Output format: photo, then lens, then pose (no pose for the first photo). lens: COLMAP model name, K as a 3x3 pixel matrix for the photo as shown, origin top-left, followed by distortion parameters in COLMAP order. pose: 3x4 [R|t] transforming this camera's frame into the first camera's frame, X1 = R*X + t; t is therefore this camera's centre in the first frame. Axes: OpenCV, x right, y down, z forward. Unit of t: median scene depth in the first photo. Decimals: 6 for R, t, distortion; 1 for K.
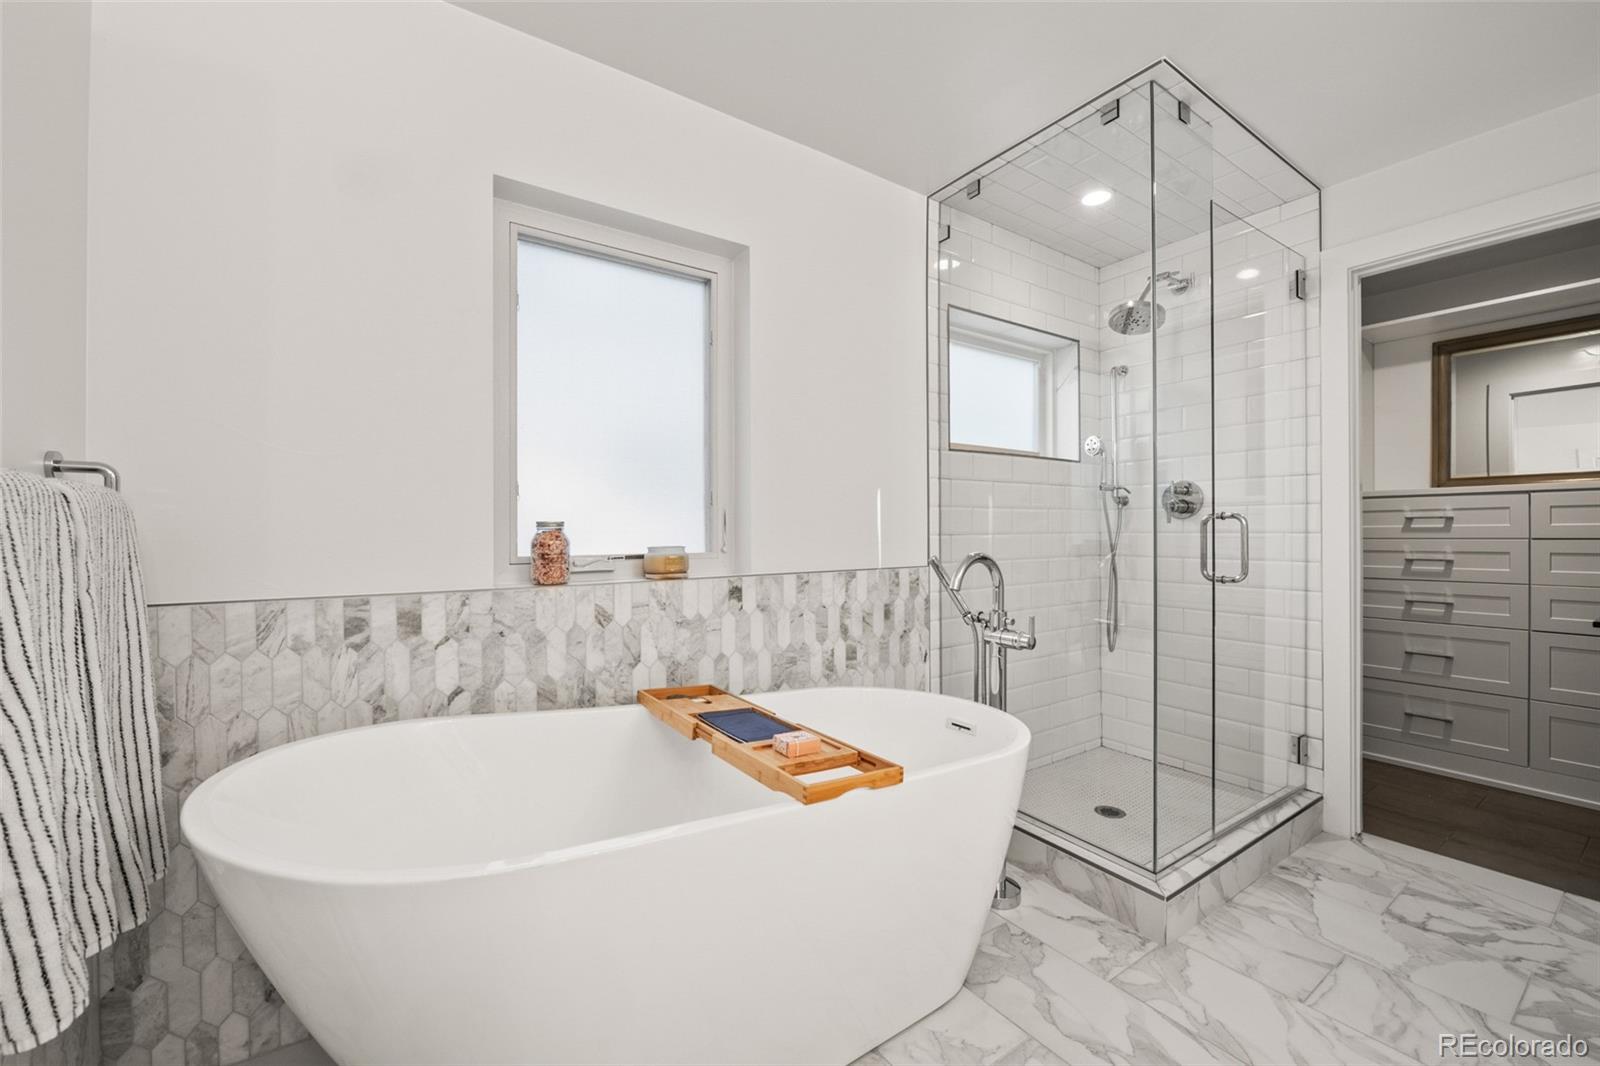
lens RADIAL K [[647.5, 0, 814.3], [0, 647.5, 533.1], [0, 0, 1]] dist [-0.001745, -0.000781]
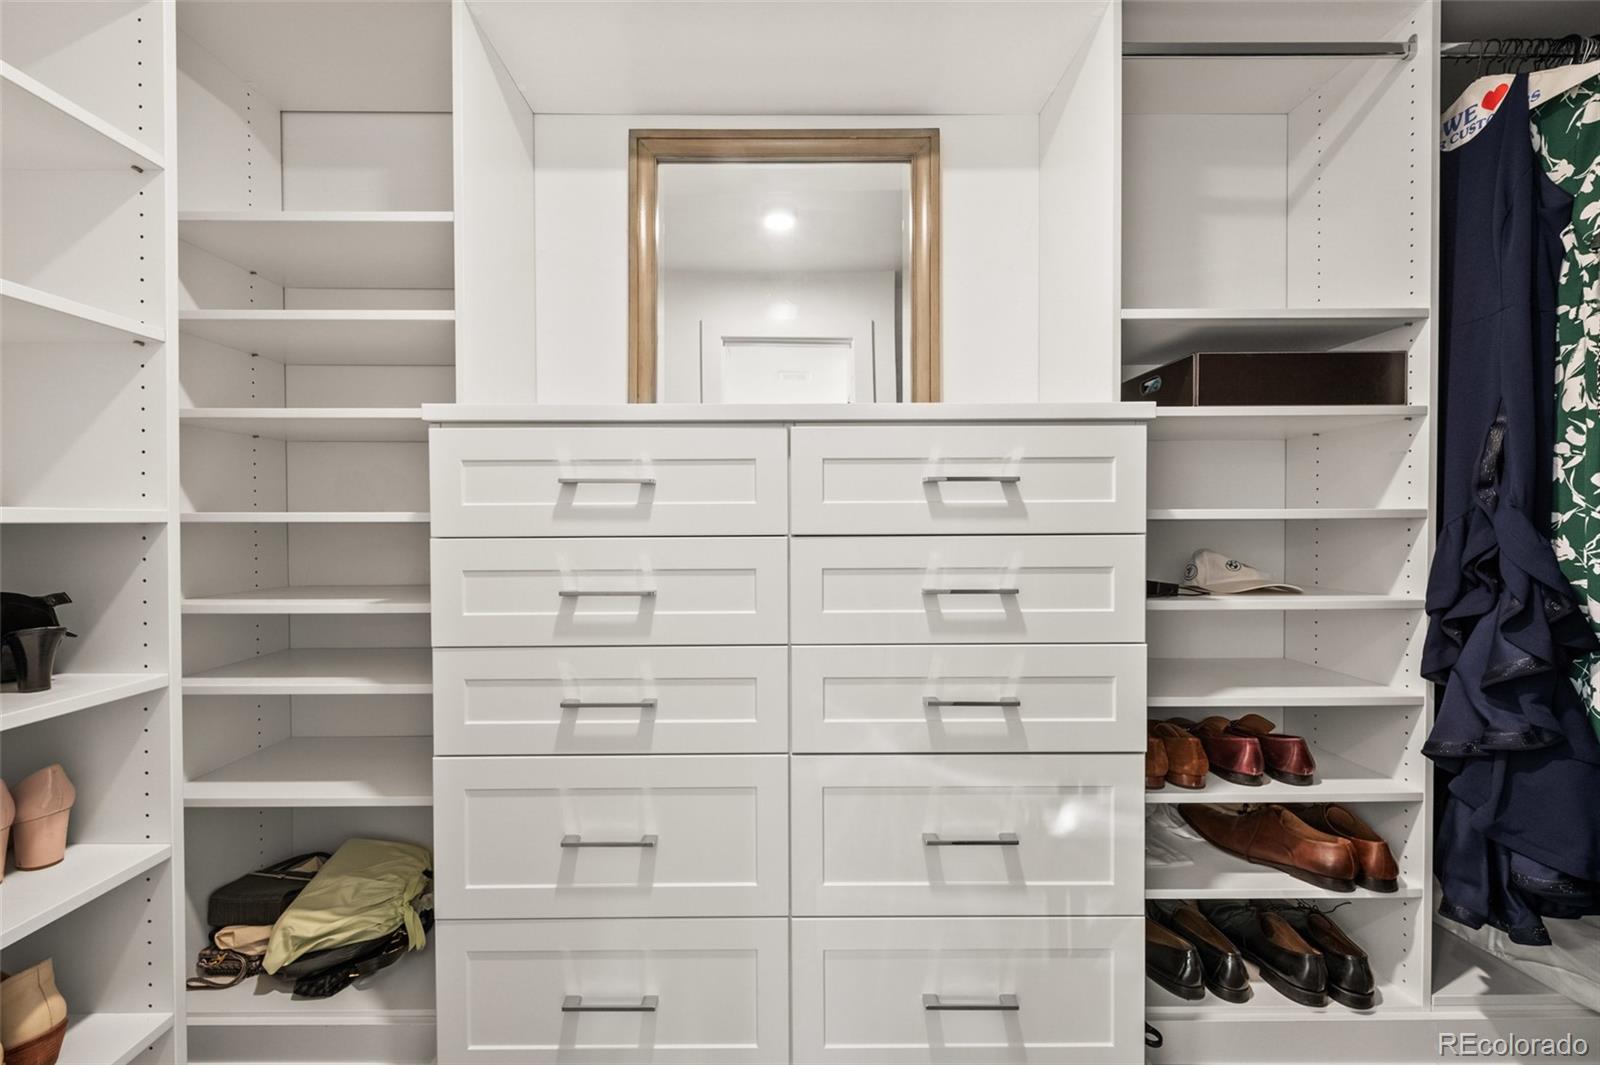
lens RADIAL K [[647.5, 0, 814.3], [0, 647.5, 532.6], [0, 0, 1]] dist [-0.001745, -0.000781]
pose [[0.545891, -0.010749, 0.837787, 0.696453], [0.001146, 0.999926, 0.012083, 0.001795], [-0.837855, -0.005636, 0.545863, 0.688708]]
